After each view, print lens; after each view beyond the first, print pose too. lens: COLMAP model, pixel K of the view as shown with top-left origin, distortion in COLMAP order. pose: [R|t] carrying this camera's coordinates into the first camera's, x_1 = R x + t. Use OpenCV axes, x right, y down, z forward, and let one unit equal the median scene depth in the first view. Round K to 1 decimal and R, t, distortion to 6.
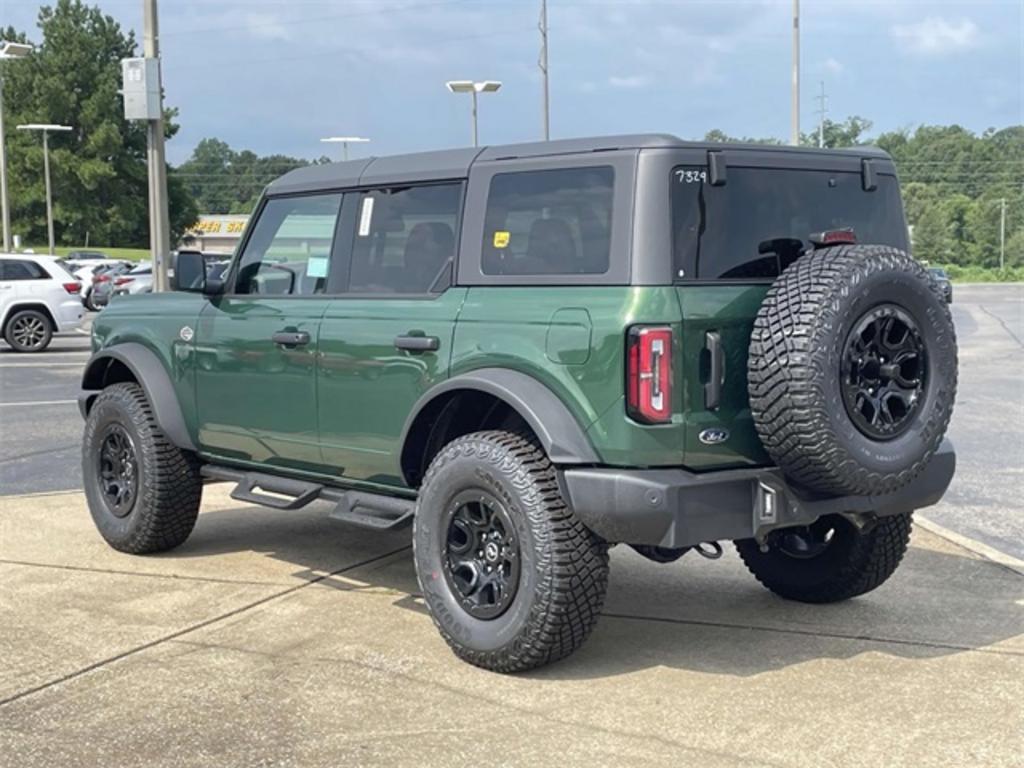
lens RADIAL K [[1542.2, 0, 512.0], [0, 1542.2, 384.0], [0, 0, 1]] dist [0.148799, -0.212491]
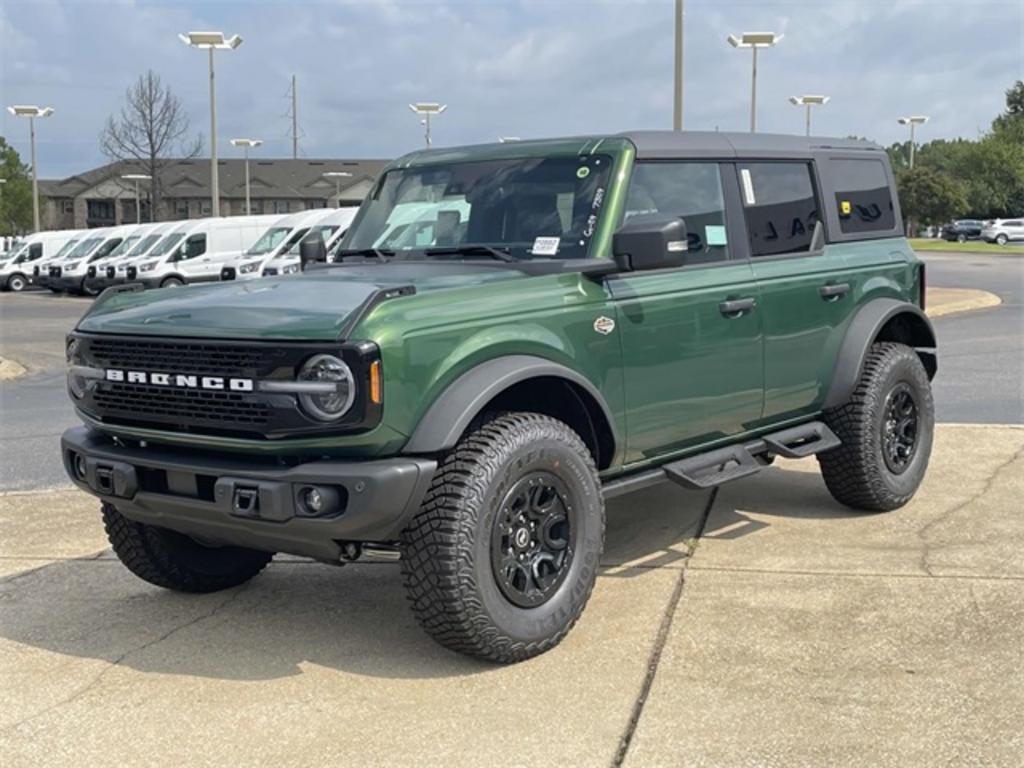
lens RADIAL K [[1386.0, 0, 530.2], [0, 1386.0, 378.8], [0, 0, 1]] dist [0.107098, 0.112843]
pose [[-0.207850, -0.098227, 0.973216, -1.193141], [0.108465, 0.986495, 0.122732, -0.129004], [-0.972128, 0.131070, -0.194389, 1.568626]]
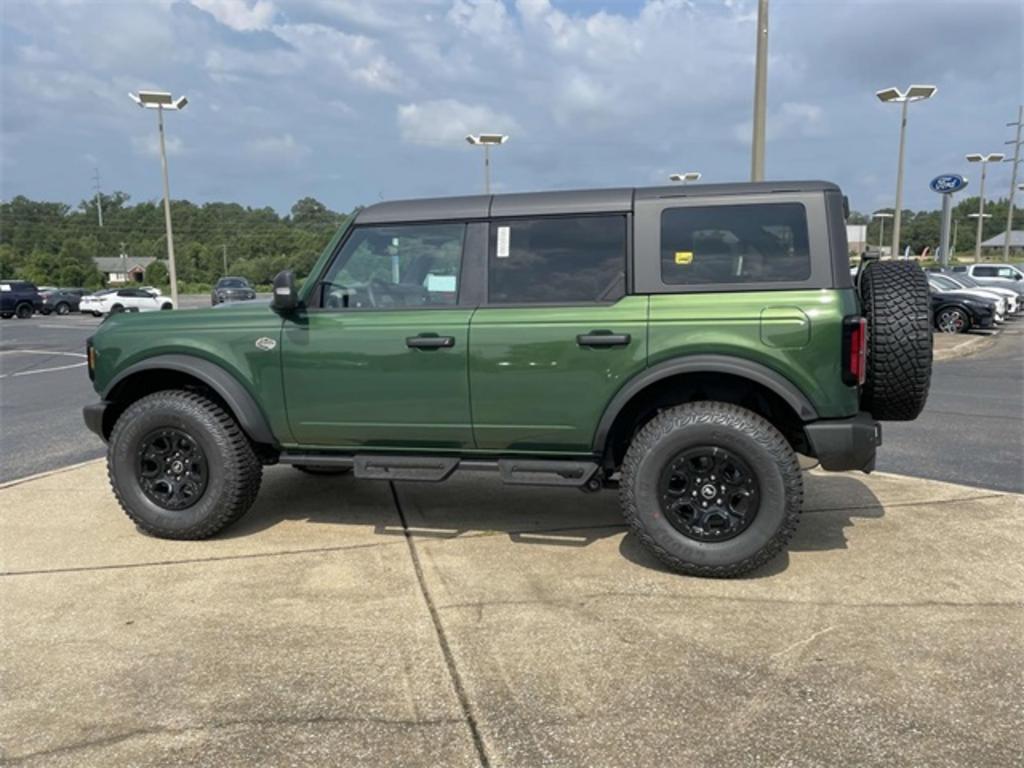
lens RADIAL K [[891.8, 0, 512.0], [0, 891.8, 384.0], [0, 0, 1]] dist [0.094743, -0.116081]
pose [[0.815520, -0.080249, 0.573139, -0.592648], [0.059912, 0.996725, 0.054310, -0.037090], [-0.575620, -0.009953, 0.817657, 0.463067]]
